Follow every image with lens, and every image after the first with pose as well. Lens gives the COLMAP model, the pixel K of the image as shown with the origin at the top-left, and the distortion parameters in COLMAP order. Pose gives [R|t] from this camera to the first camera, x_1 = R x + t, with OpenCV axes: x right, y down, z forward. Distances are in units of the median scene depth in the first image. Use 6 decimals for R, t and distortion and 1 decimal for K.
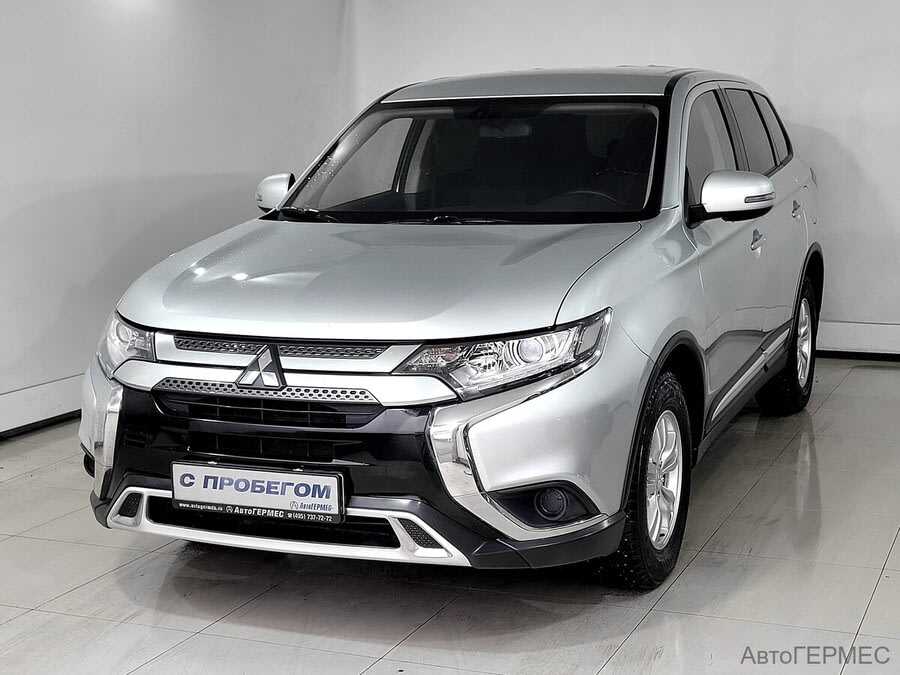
lens RADIAL K [[684.2, 0, 450.0], [0, 684.2, 337.5], [0, 0, 1]] dist [0.004049, -0.000393]
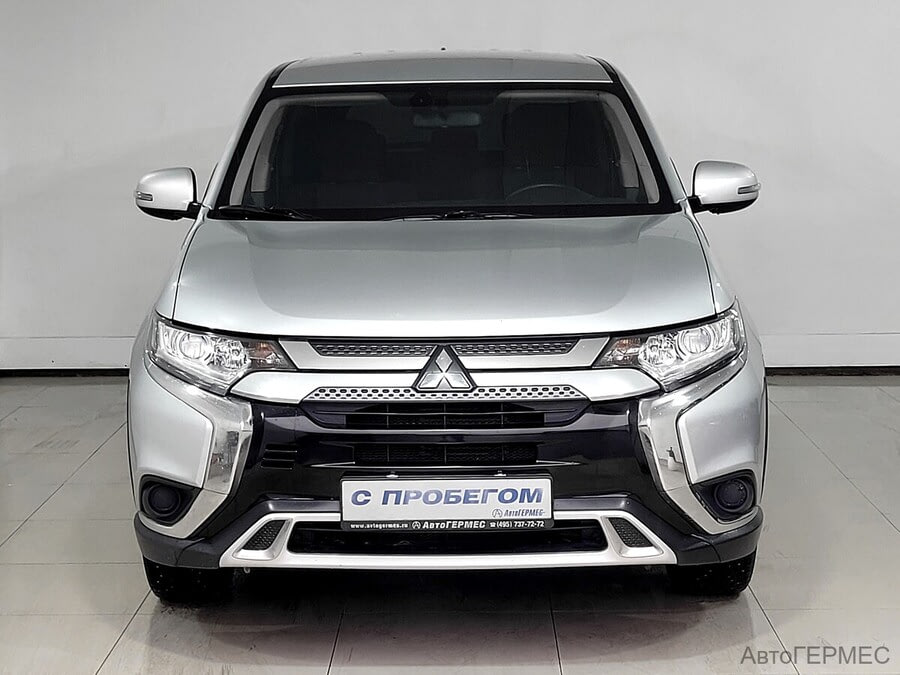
lens RADIAL K [[779.4, 0, 450.0], [0, 779.4, 337.5], [0, 0, 1]] dist [0.034661, -0.000437]
pose [[0.984764, -0.040084, 0.169211, -0.448829], [0.043835, 0.998868, -0.018494, 0.021575], [-0.168278, 0.025630, 0.985406, -0.043813]]
